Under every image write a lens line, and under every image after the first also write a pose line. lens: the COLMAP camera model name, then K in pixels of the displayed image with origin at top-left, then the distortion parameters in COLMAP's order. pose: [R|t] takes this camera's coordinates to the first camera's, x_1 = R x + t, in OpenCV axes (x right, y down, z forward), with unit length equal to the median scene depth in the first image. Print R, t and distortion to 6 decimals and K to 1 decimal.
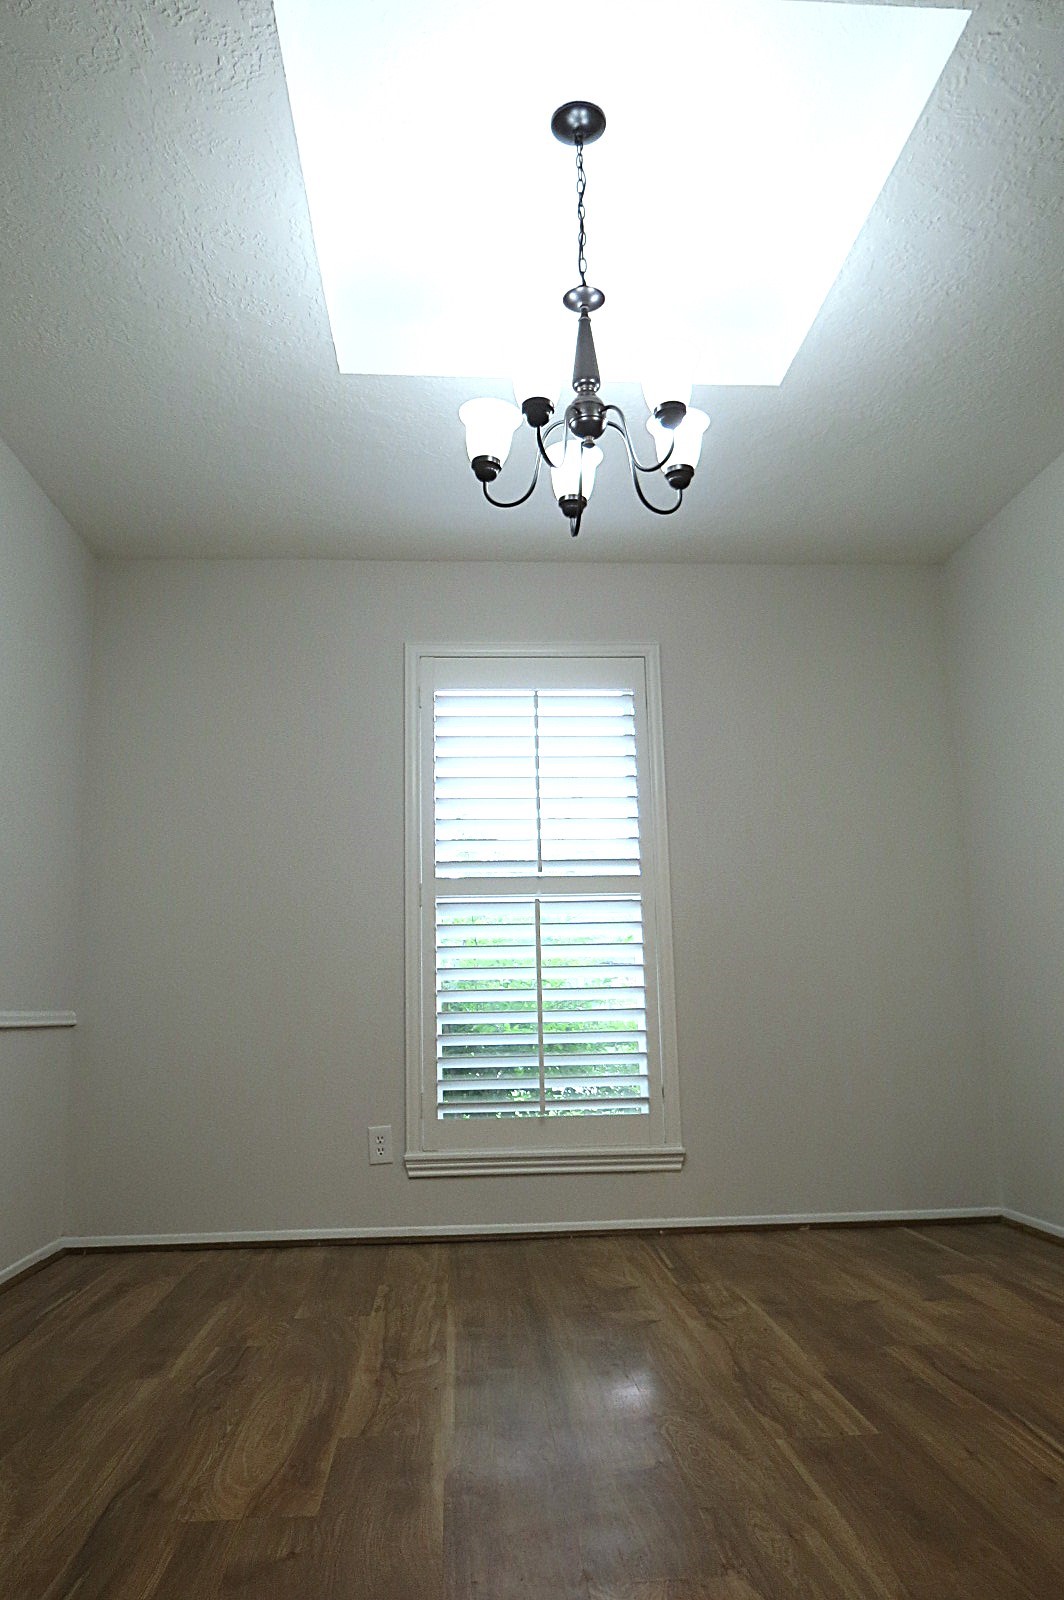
lens RADIAL K [[1135.4, 0, 532.0], [0, 1135.4, 800.0], [0, 0, 1]] dist [-0.049594, 0.034260]
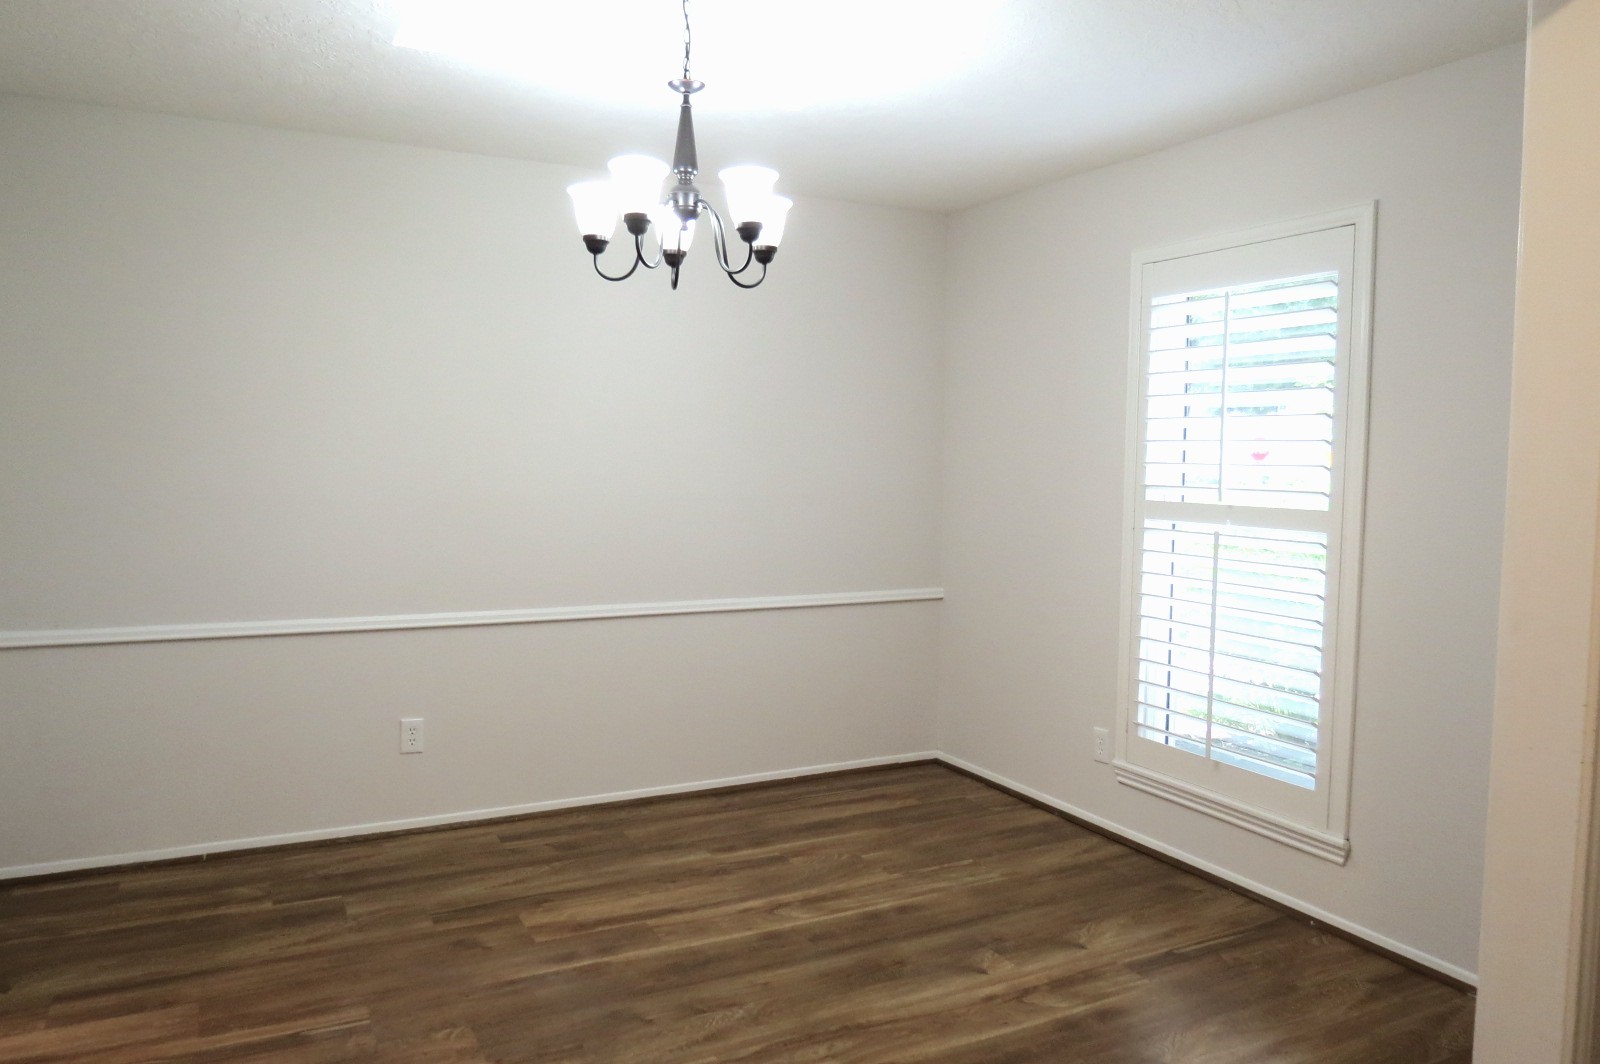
lens RADIAL K [[1135.4, 0, 802.6], [0, 1135.4, 527.6], [0, 0, 1]] dist [-0.049594, 0.034260]
pose [[0.410652, 0.088897, -0.907448, 1.054332], [0.143289, 0.976578, 0.160513, -0.164816], [0.900463, -0.195943, 0.388295, 0.542105]]
